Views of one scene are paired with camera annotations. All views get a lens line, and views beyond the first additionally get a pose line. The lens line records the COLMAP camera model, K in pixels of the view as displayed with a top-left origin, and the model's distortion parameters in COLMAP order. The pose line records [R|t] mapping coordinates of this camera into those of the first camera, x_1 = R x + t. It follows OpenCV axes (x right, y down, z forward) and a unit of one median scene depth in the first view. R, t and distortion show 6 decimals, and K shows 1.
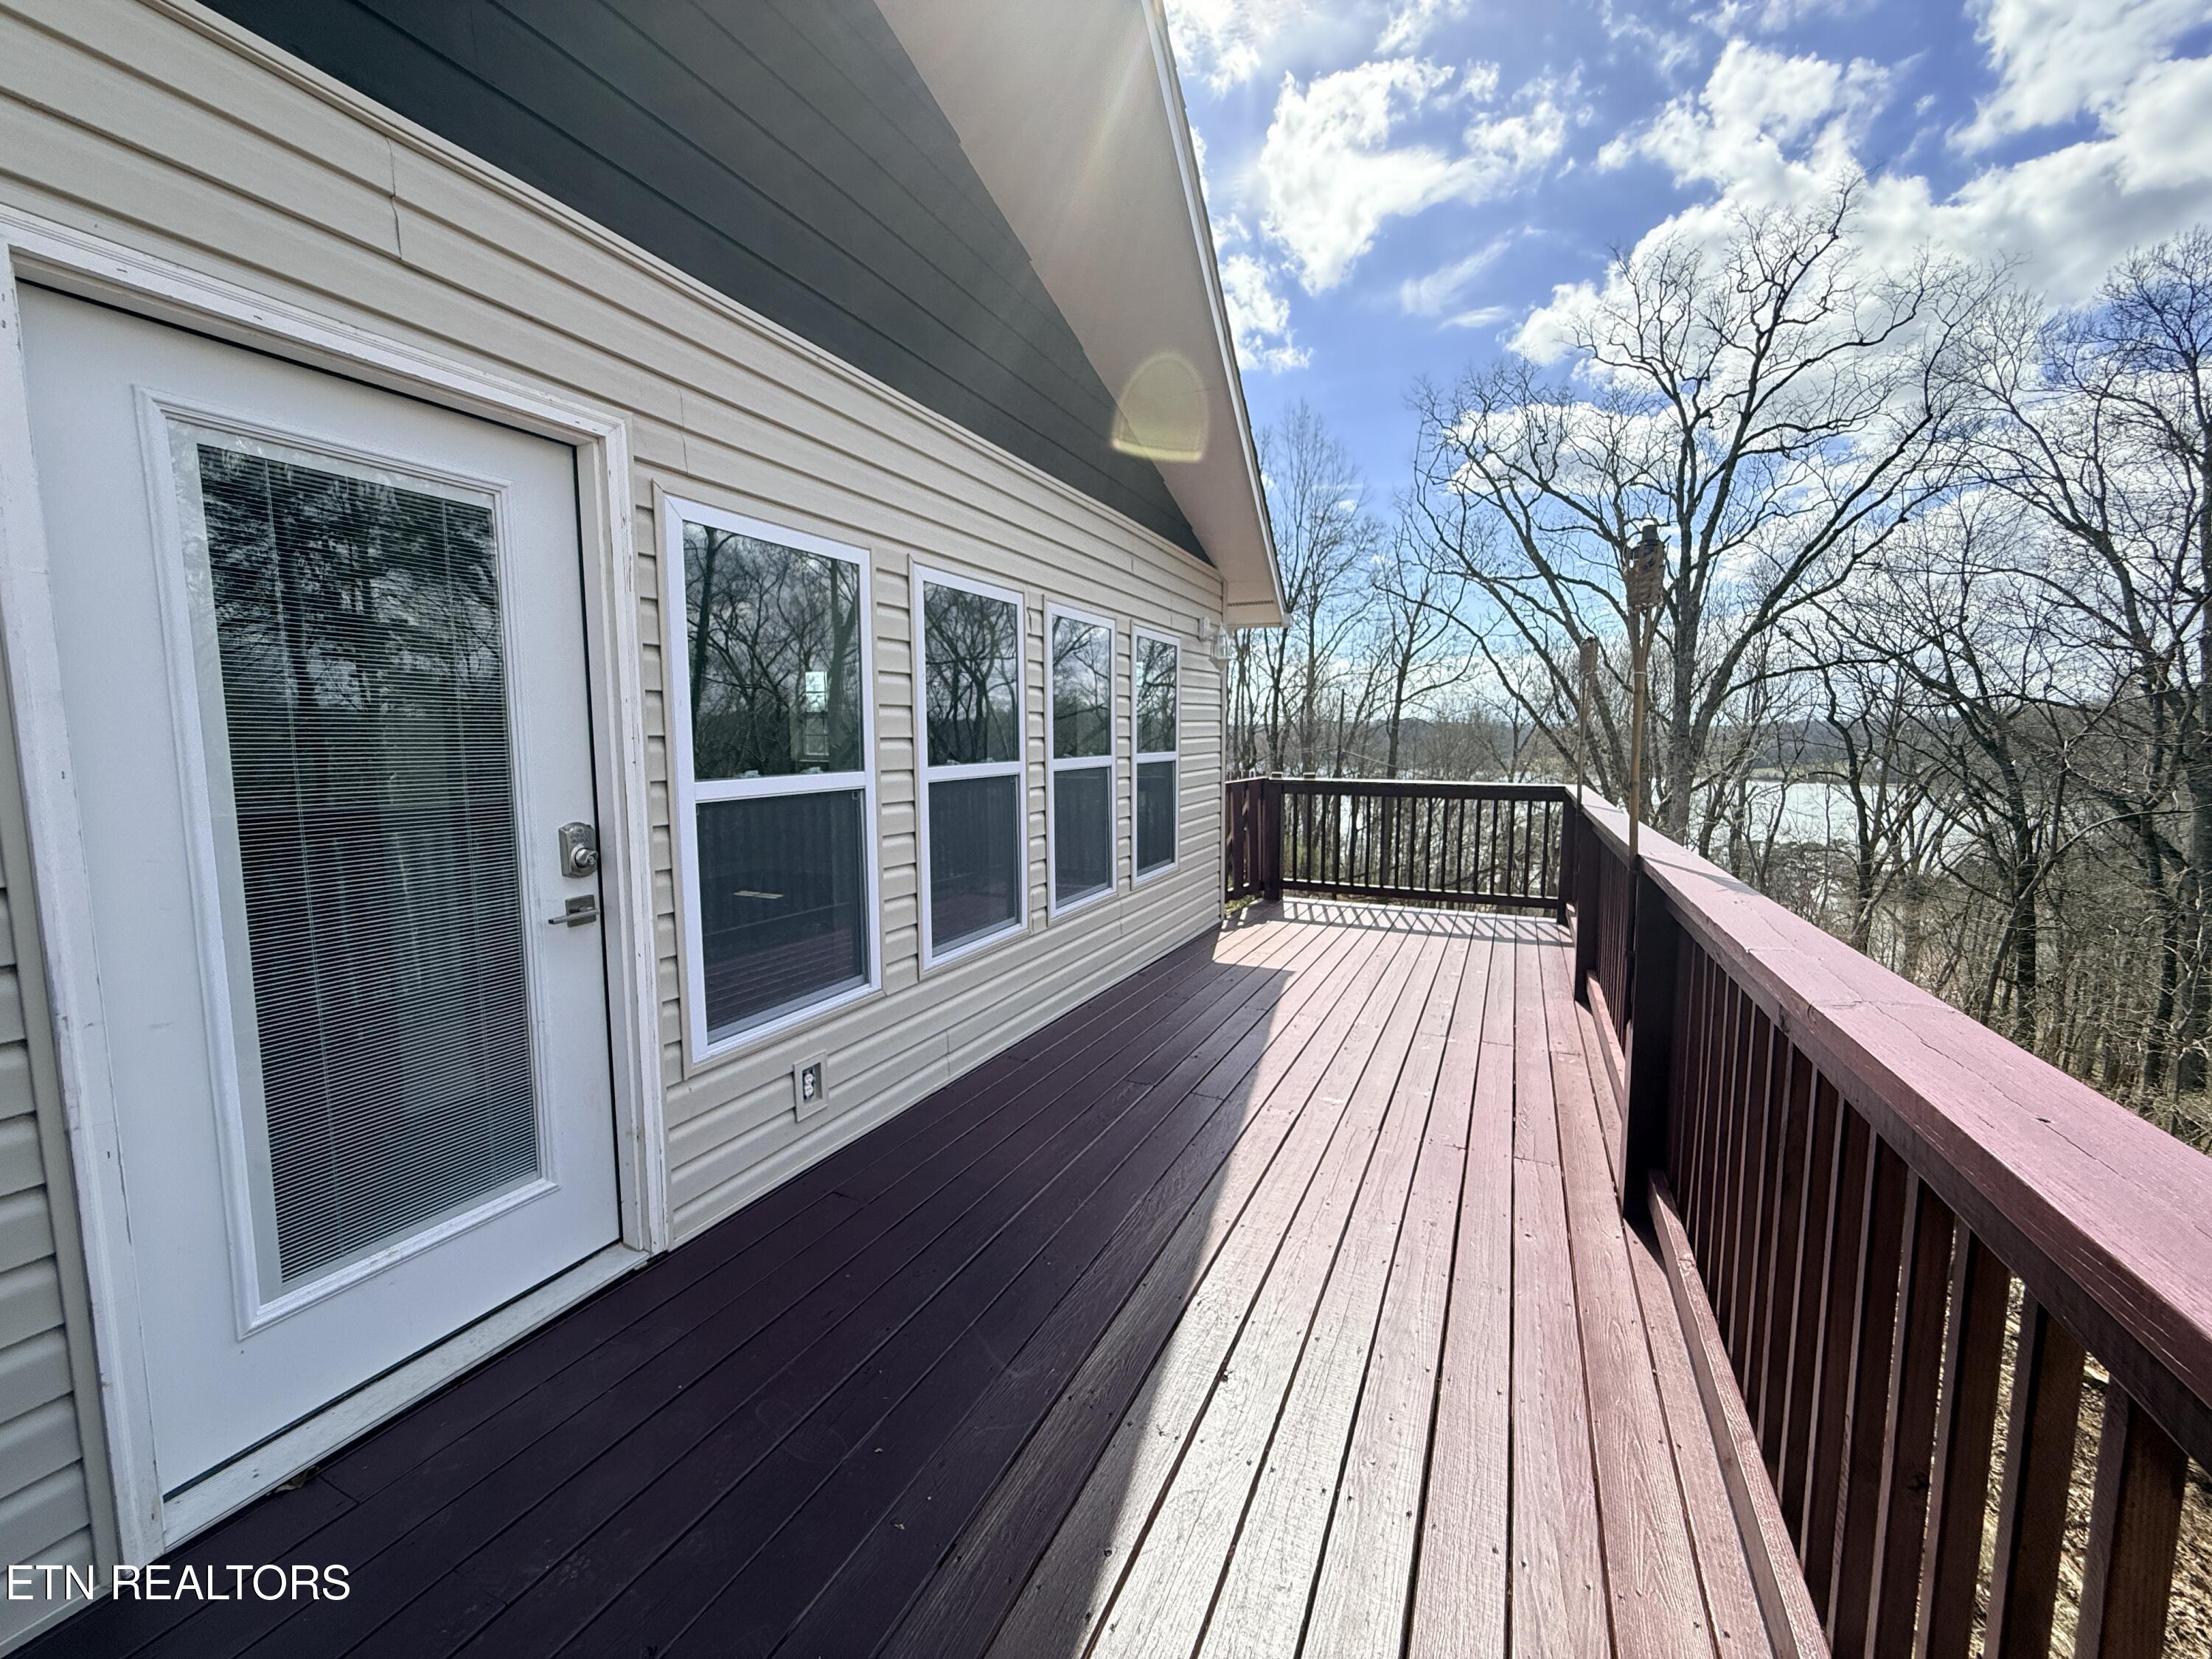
lens RADIAL K [[880.6, 0, 1106.0], [0, 880.6, 829.5], [0, 0, 1]] dist [-0.000016, 0.000009]
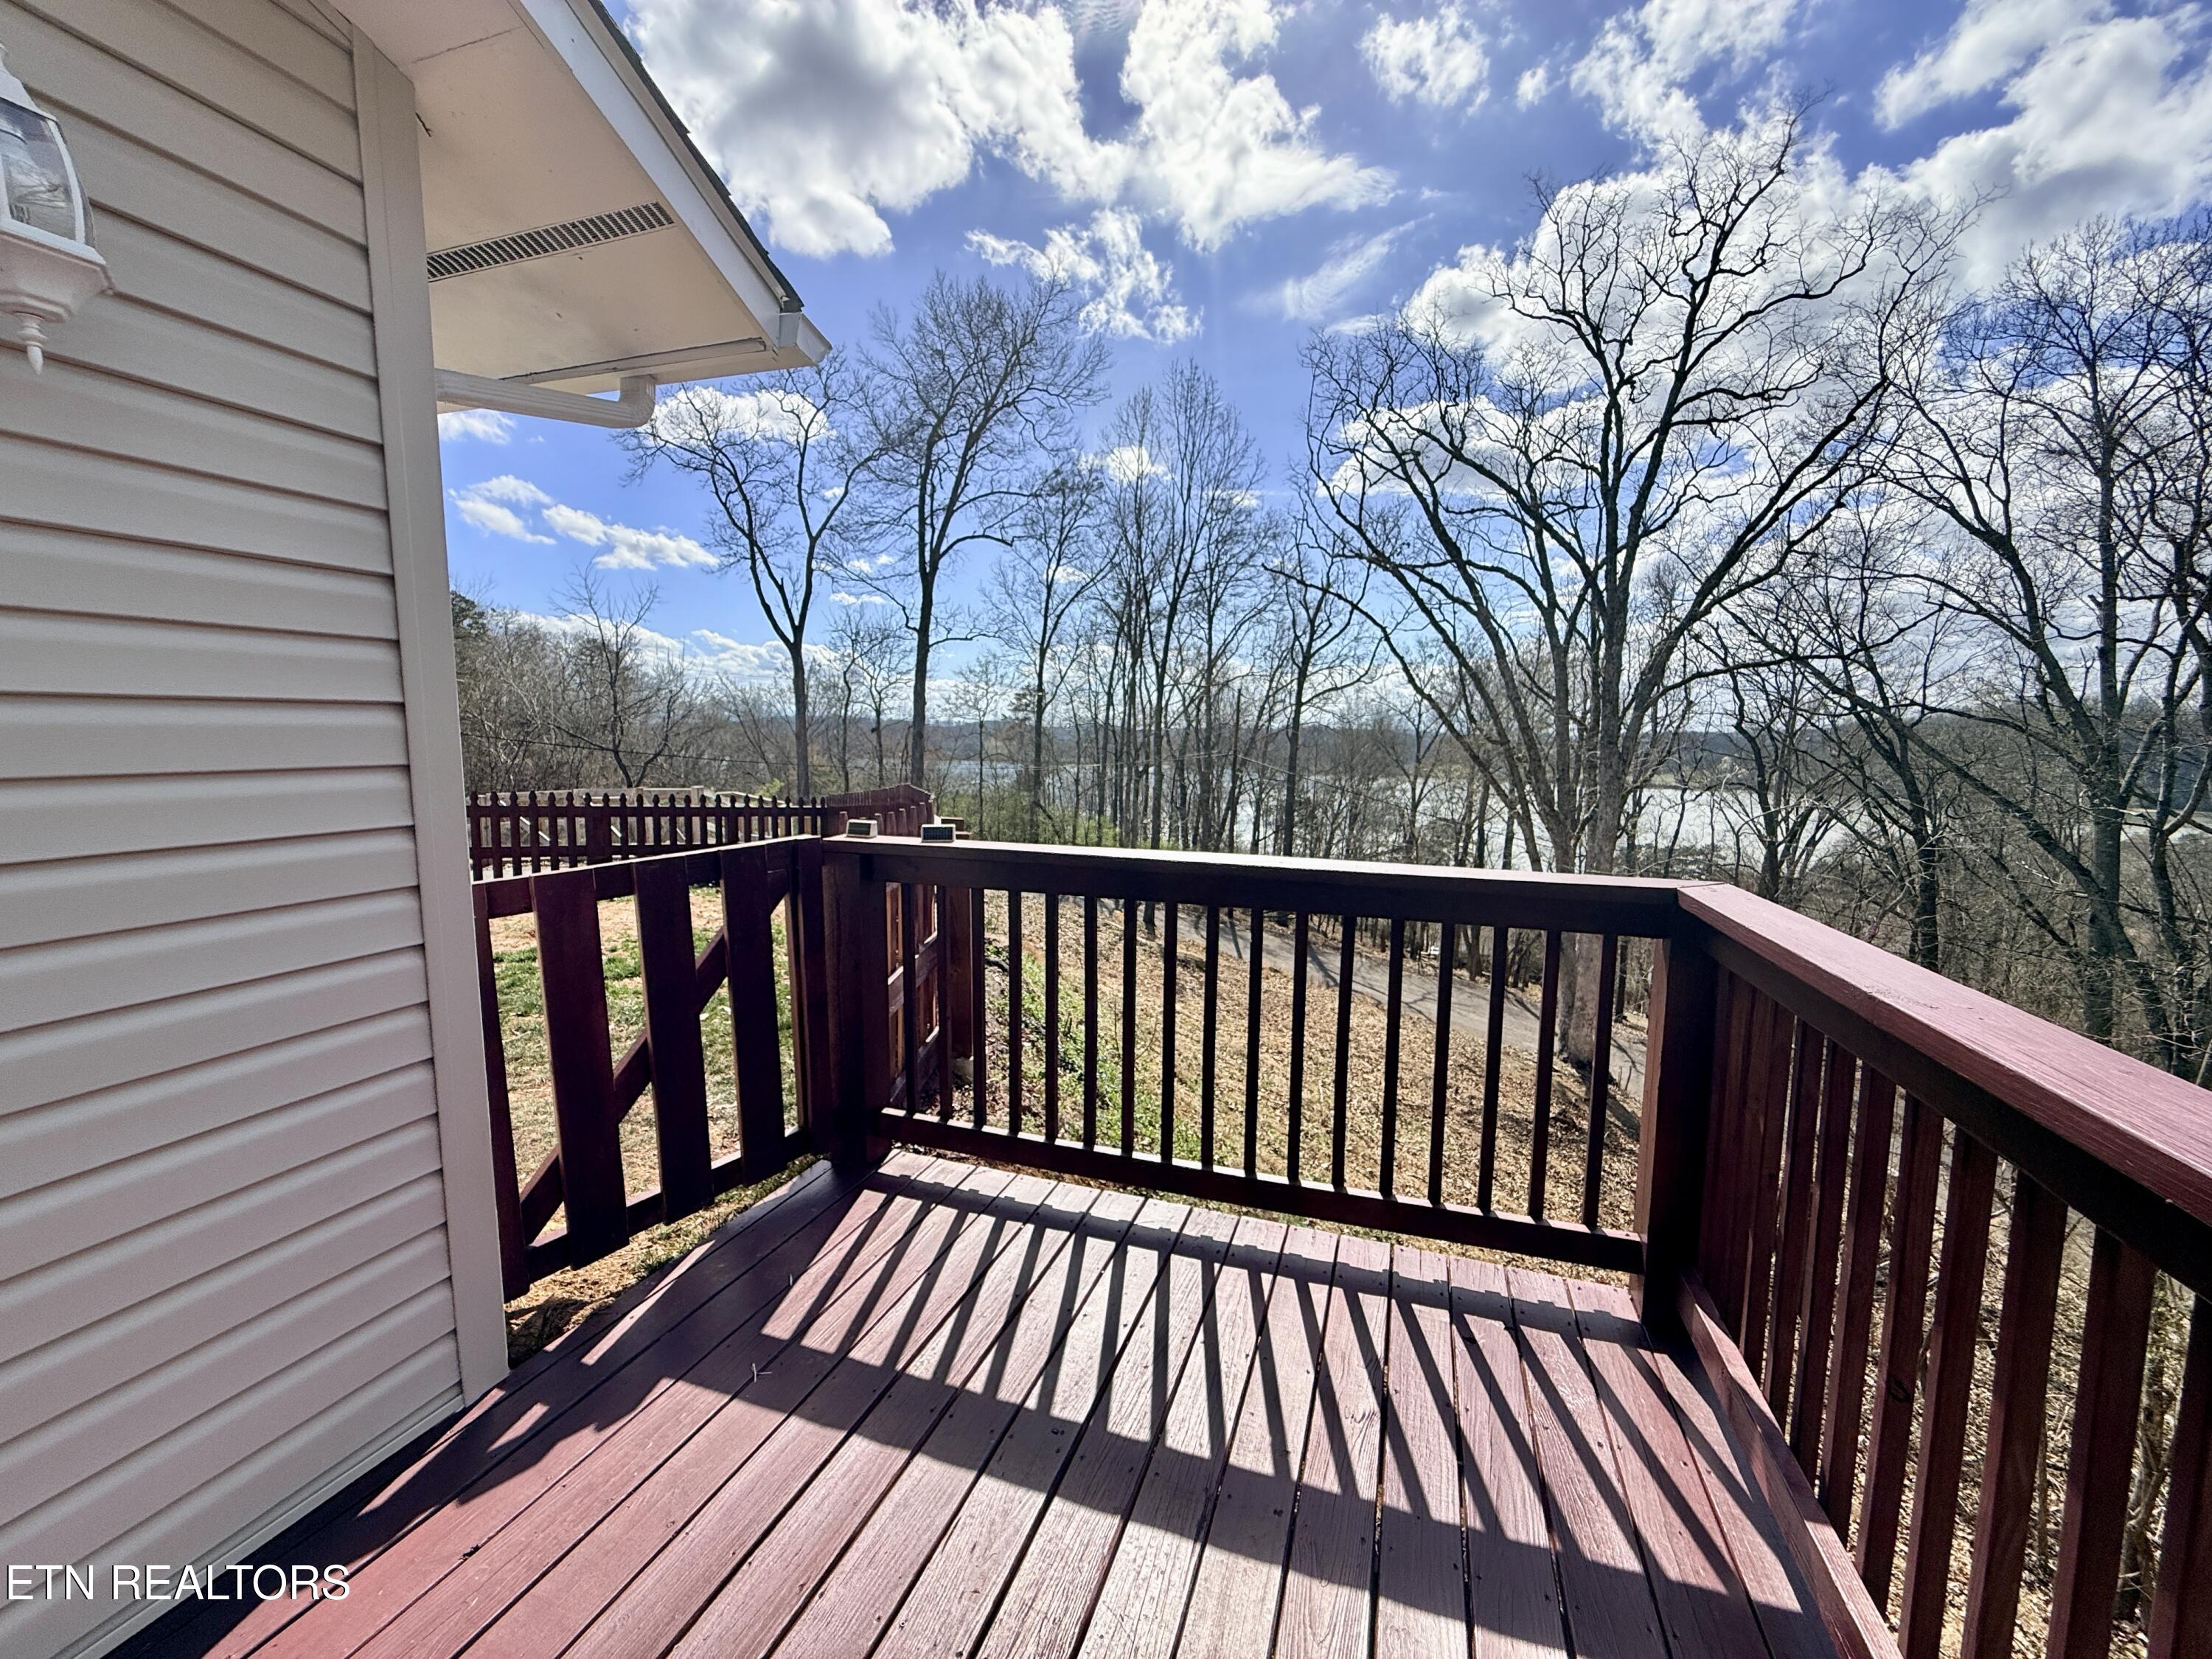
lens RADIAL K [[891.0, 0, 1117.9], [0, 891.0, 839.3], [0, 0, 1]] dist [0.023369, 0.000137]
pose [[0.993420, -0.001099, 0.114519, 0.049369], [0.000307, 0.999976, 0.006929, -0.012647], [-0.114524, -0.006848, 0.993397, 0.116120]]
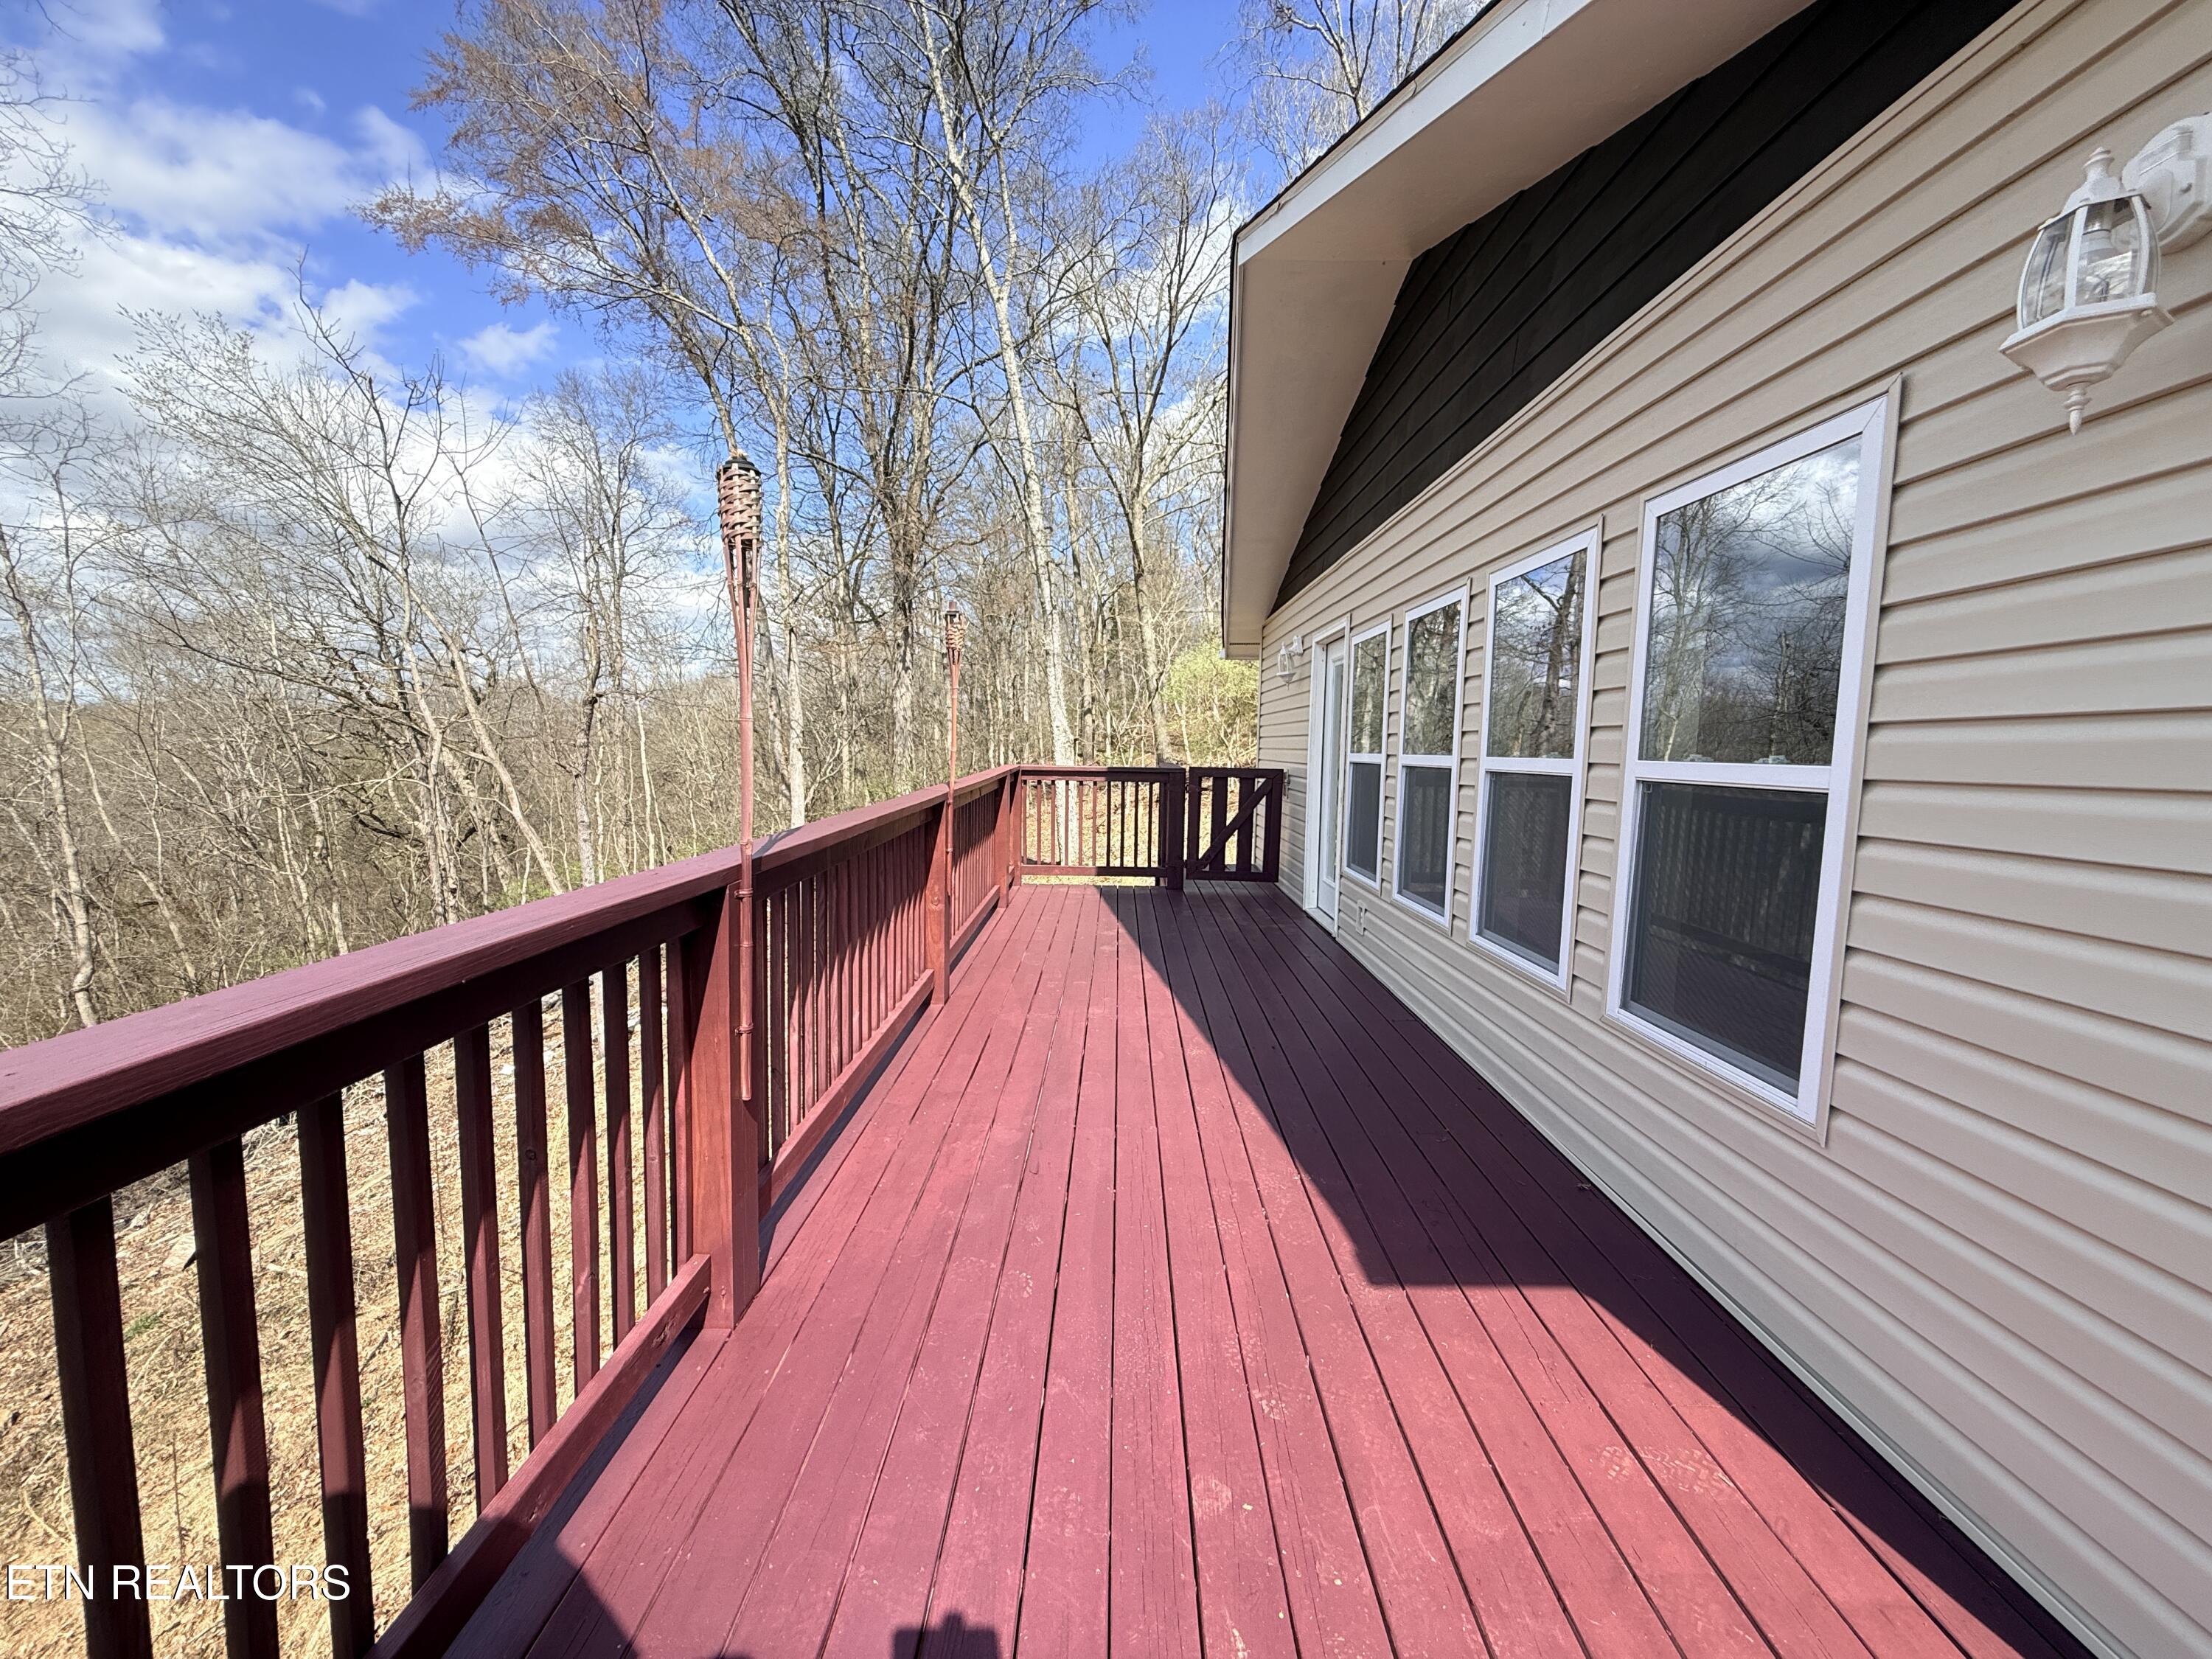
lens RADIAL K [[880.6, 0, 1106.0], [0, 880.6, 829.5], [0, 0, 1]] dist [-0.000016, 0.000009]
pose [[-0.903631, 0.073767, -0.421912, 0.809733], [-0.012504, 0.980094, 0.198140, -0.227370], [0.428129, 0.184321, -0.884721, 2.117166]]
